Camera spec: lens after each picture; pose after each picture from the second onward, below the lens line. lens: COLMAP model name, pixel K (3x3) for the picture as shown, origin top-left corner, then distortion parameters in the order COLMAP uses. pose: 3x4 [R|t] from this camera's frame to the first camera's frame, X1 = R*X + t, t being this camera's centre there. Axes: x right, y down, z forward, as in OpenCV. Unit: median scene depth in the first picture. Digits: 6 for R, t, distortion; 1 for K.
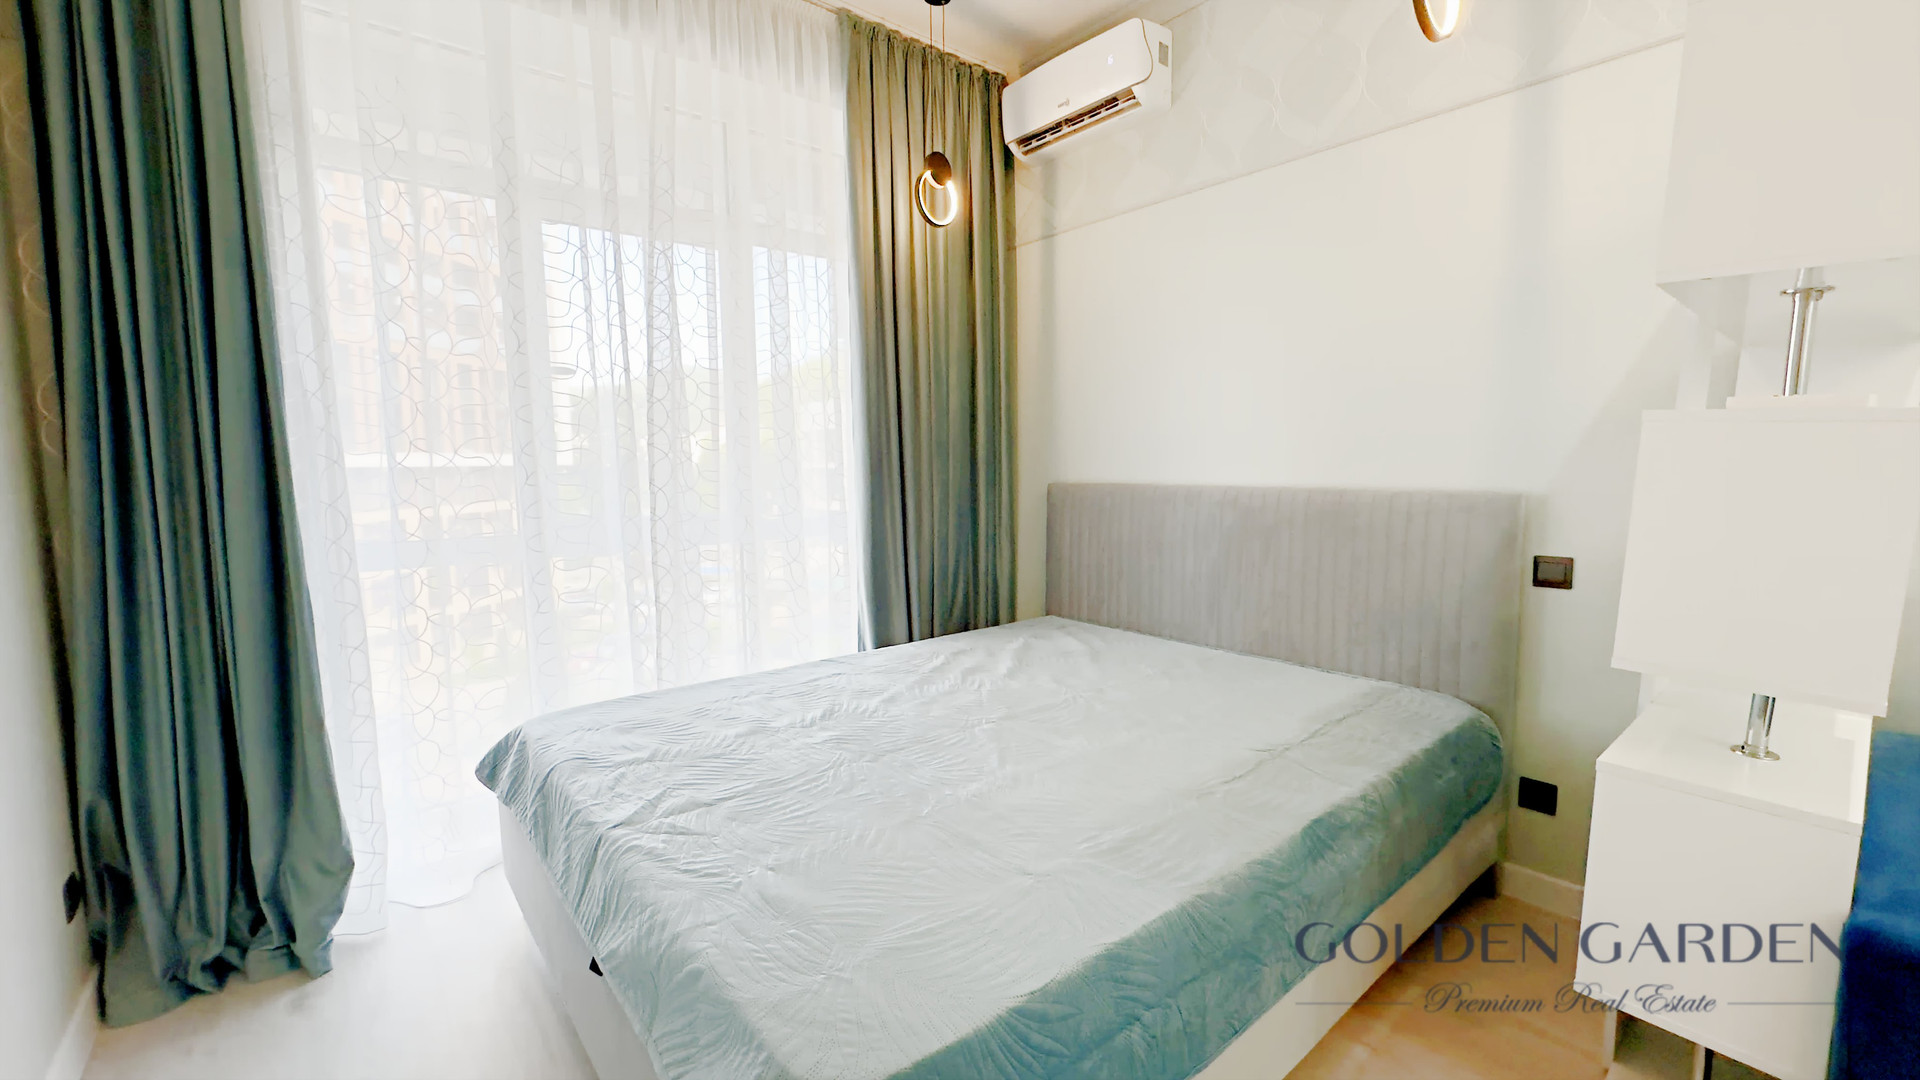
lens RADIAL K [[766.2, 0, 960.0], [0, 766.2, 540.0], [0, 0, 1]] dist [0.000282, -0.000284]
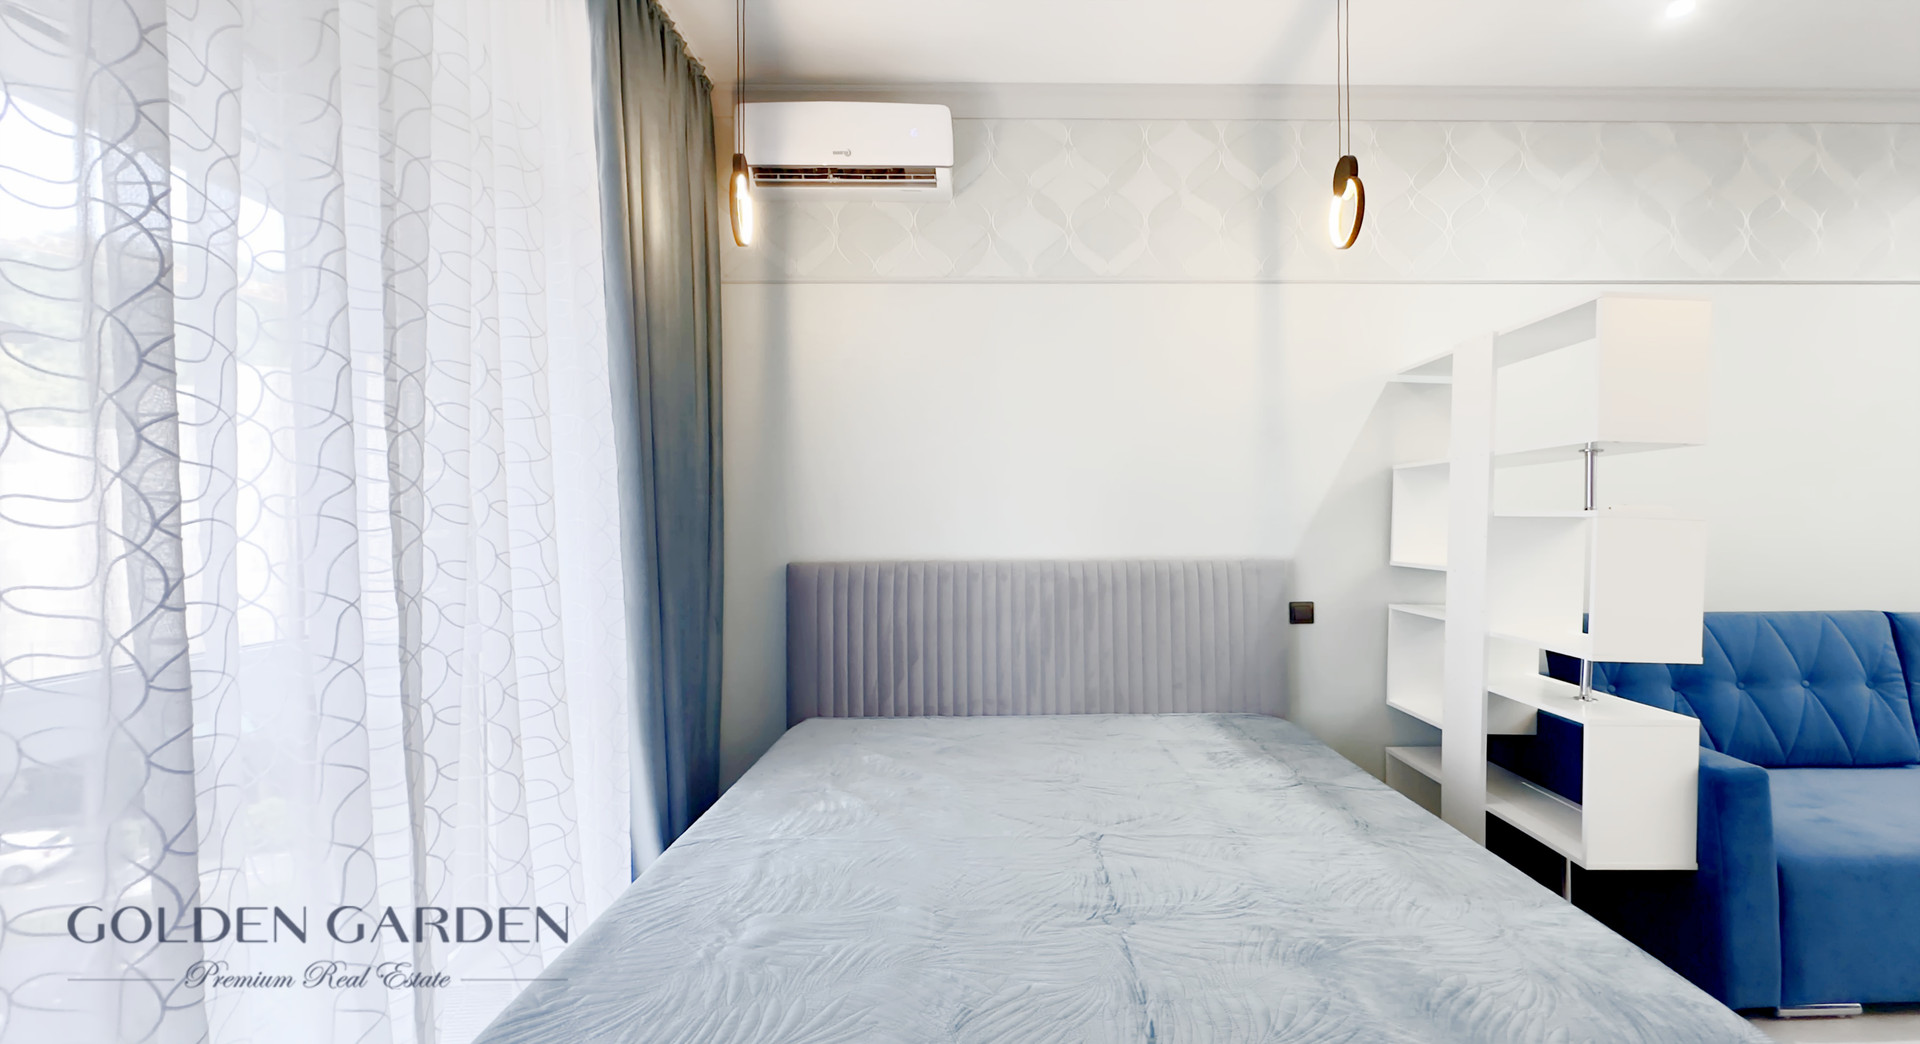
lens RADIAL K [[782.5, 0, 960.0], [0, 782.5, 522.0], [0, 0, 1]] dist [-0.000806, -0.000089]
pose [[0.644745, 0.006042, 0.764374, -0.559532], [0.080076, 0.993933, -0.075401, -0.049406], [-0.760192, 0.109823, 0.640349, 0.381463]]
